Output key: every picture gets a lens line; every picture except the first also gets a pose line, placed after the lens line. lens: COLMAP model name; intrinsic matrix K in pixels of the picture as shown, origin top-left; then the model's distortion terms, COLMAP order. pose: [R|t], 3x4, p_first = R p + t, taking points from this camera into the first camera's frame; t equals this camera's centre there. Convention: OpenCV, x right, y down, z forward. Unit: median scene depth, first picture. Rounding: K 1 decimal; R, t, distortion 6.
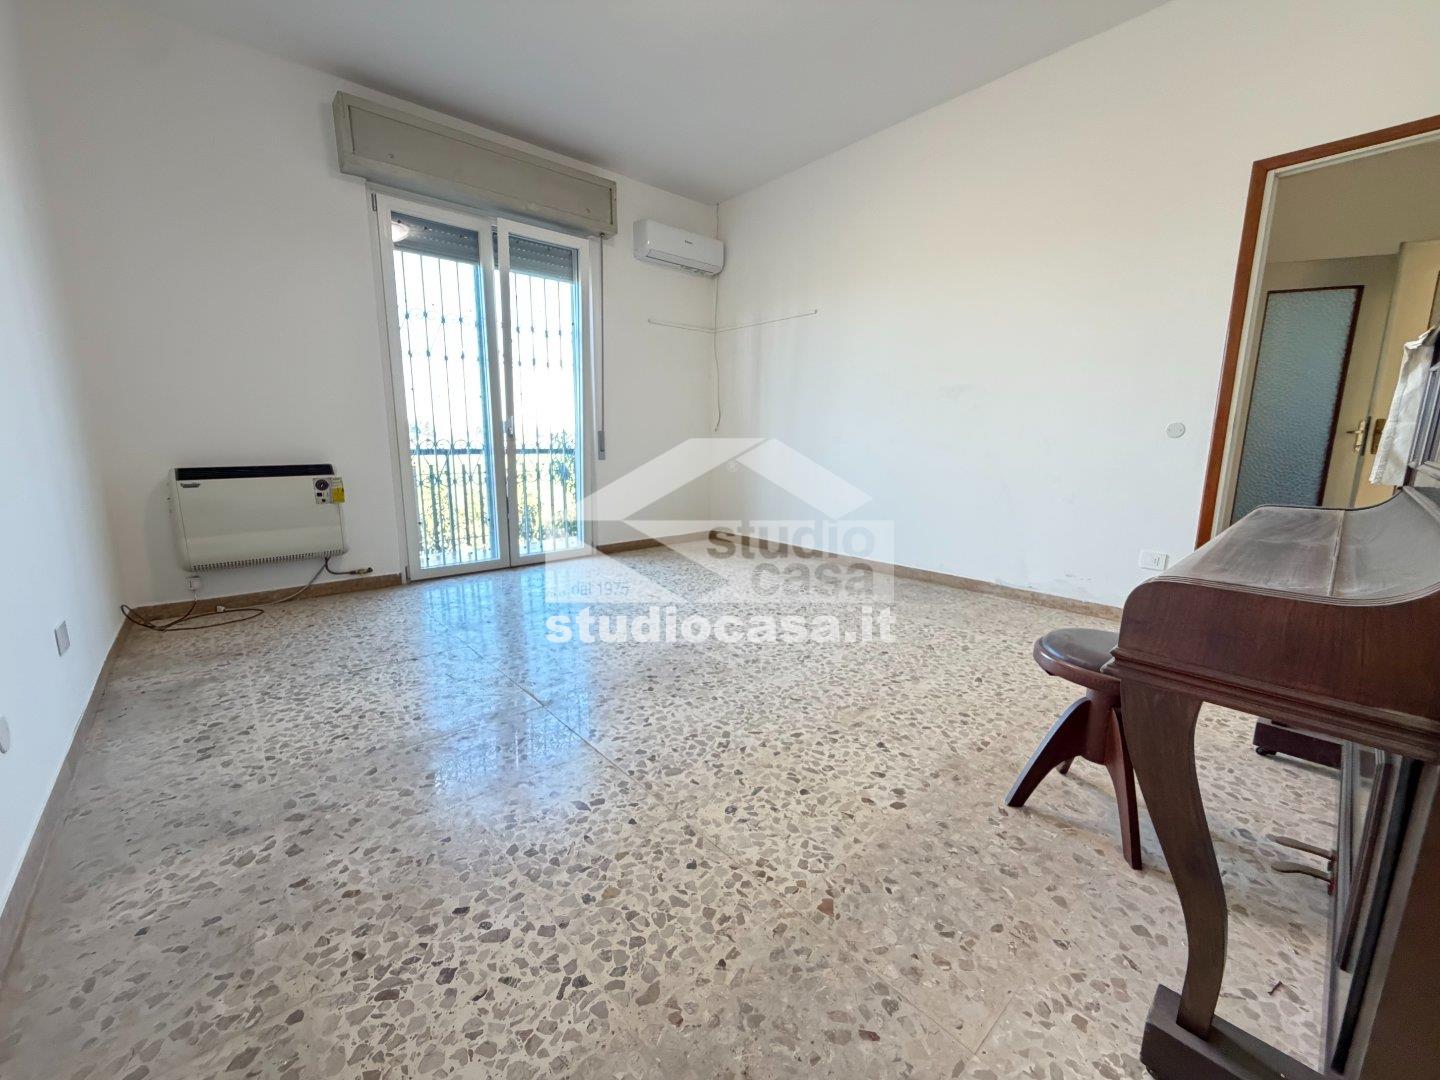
lens RADIAL K [[573.0, 0, 713.2], [0, 573.0, 539.8], [0, 0, 1]] dist [-0.000558, 0.000587]
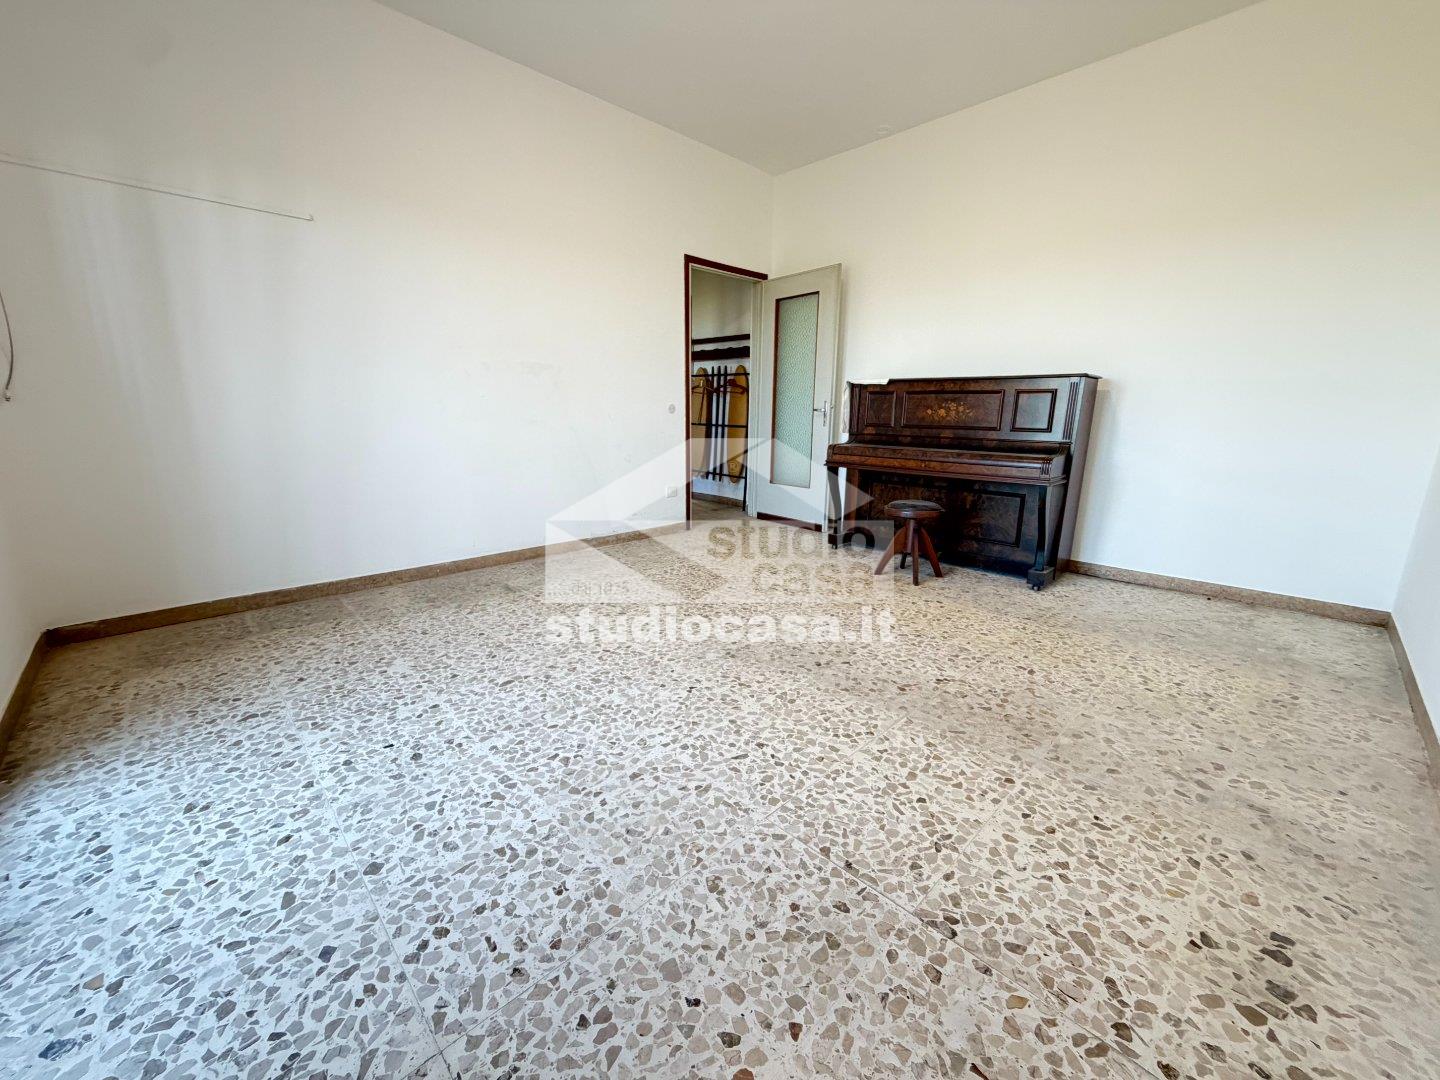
lens RADIAL K [[573.0, 0, 713.2], [0, 573.0, 539.8], [0, 0, 1]] dist [-0.000558, 0.000587]
pose [[-0.044378, -0.227788, 0.972699, -1.257854], [0.167694, 0.958144, 0.232031, -0.284776], [-0.984840, 0.173413, -0.004322, 1.412343]]
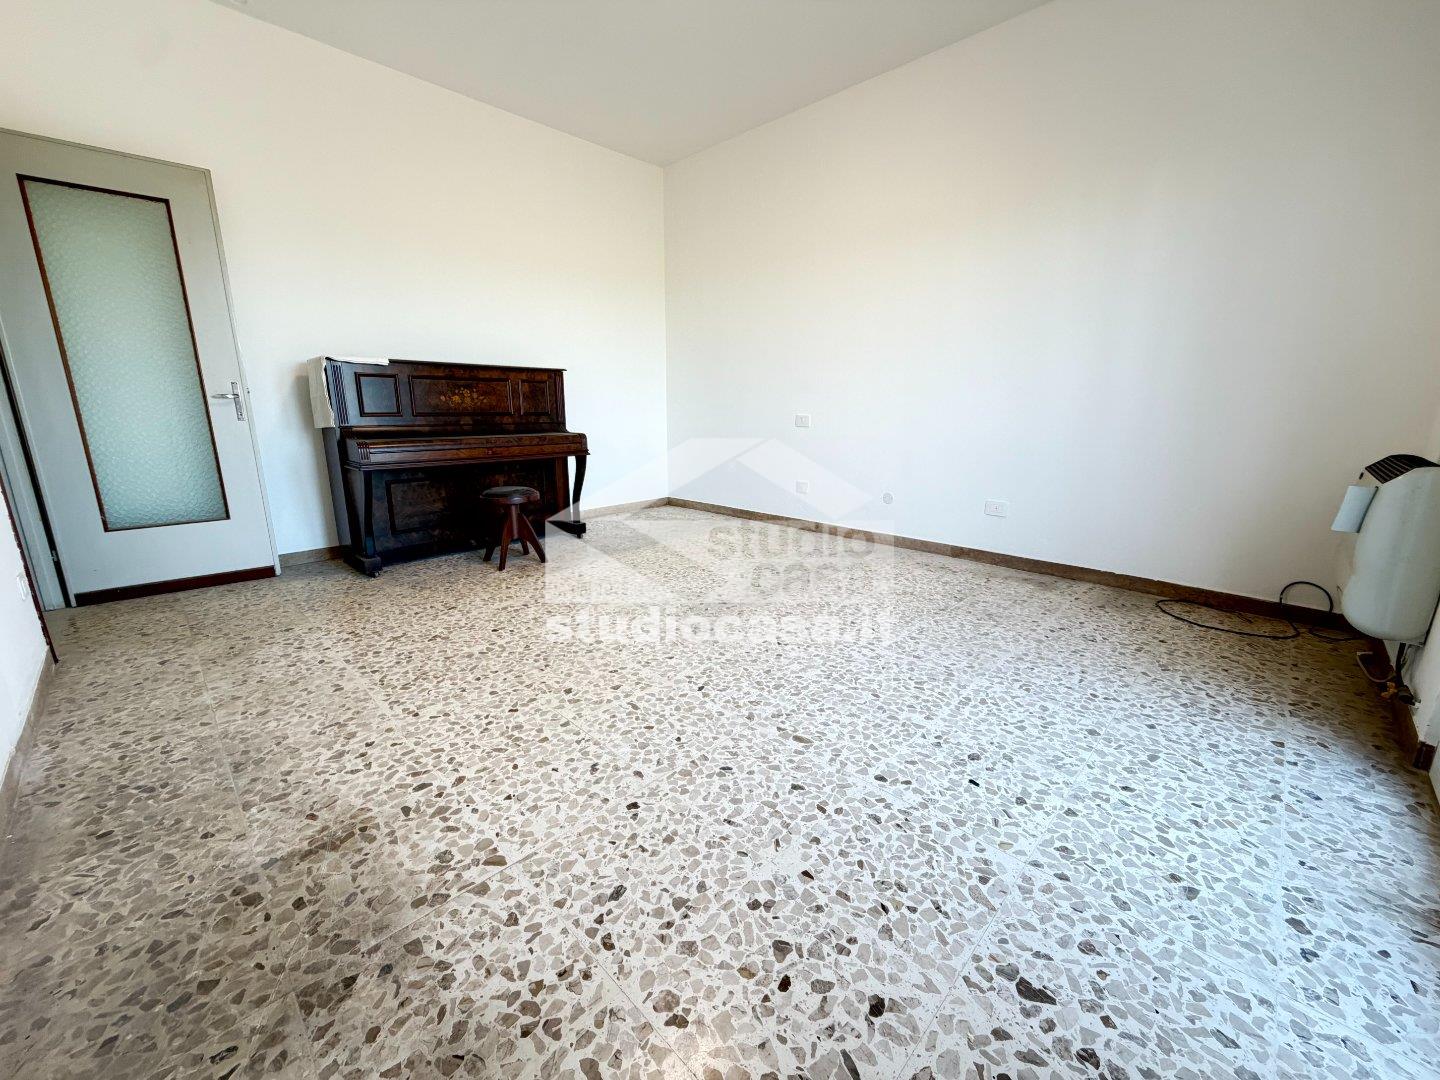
lens RADIAL K [[573.0, 0, 713.2], [0, 573.0, 539.8], [0, 0, 1]] dist [-0.000558, 0.000587]
pose [[-0.997538, 0.009321, -0.069510, -0.001898], [-0.019154, 0.917239, 0.397876, -0.461819], [0.067466, 0.398228, -0.914802, 2.548366]]
